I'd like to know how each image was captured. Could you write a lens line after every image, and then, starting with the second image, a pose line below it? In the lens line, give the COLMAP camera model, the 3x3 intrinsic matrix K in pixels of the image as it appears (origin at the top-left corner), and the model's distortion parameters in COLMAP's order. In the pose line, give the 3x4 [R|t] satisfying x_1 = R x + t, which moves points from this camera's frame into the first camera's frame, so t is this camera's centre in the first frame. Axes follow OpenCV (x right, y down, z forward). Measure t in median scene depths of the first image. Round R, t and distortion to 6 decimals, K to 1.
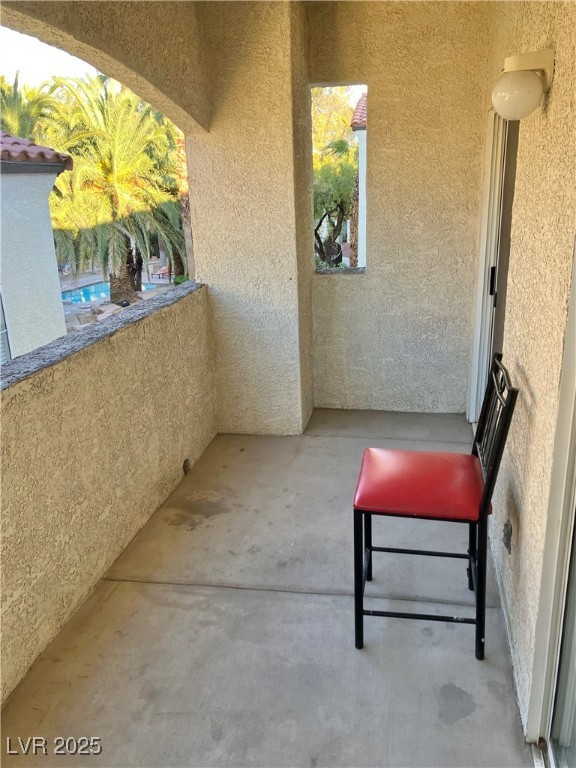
lens RADIAL K [[637.6, 0, 288.0], [0, 637.6, 384.0], [0, 0, 1]] dist [0.051157, -0.050804]
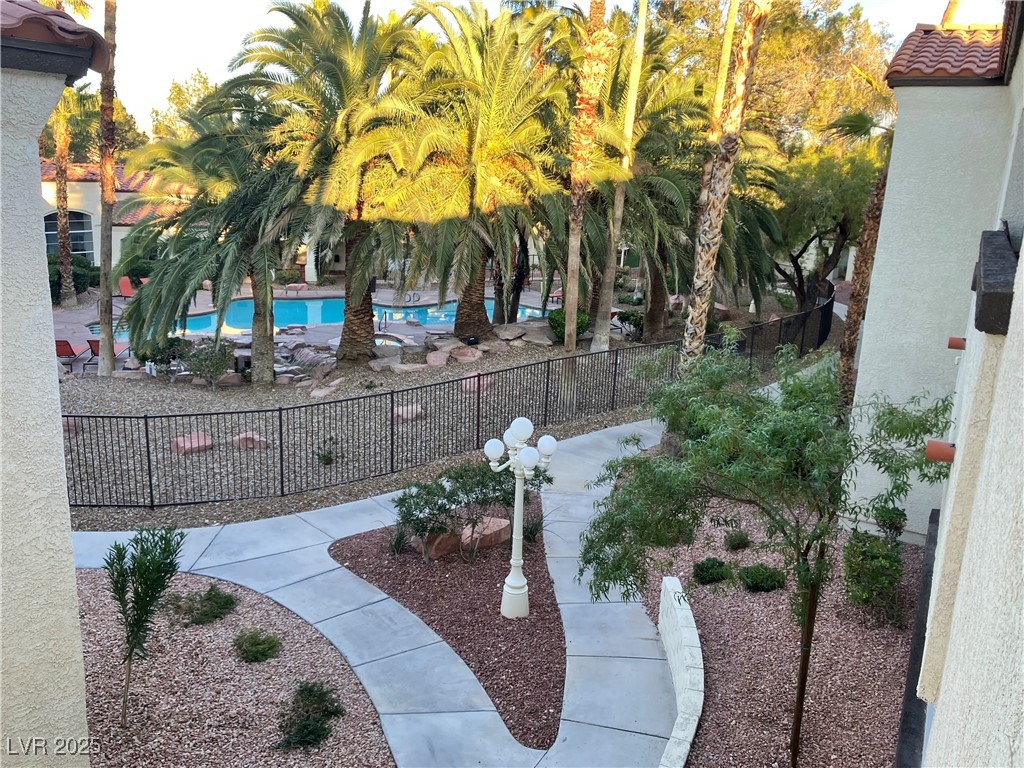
lens RADIAL K [[850.1, 0, 510.4], [0, 850.1, 375.2], [0, 0, 1]] dist [0.051157, -0.050804]
pose [[0.955562, 0.141168, -0.258792, 0.014293], [-0.160436, 0.985524, -0.054801, -0.053402], [0.247310, 0.093885, 0.964377, 0.187856]]
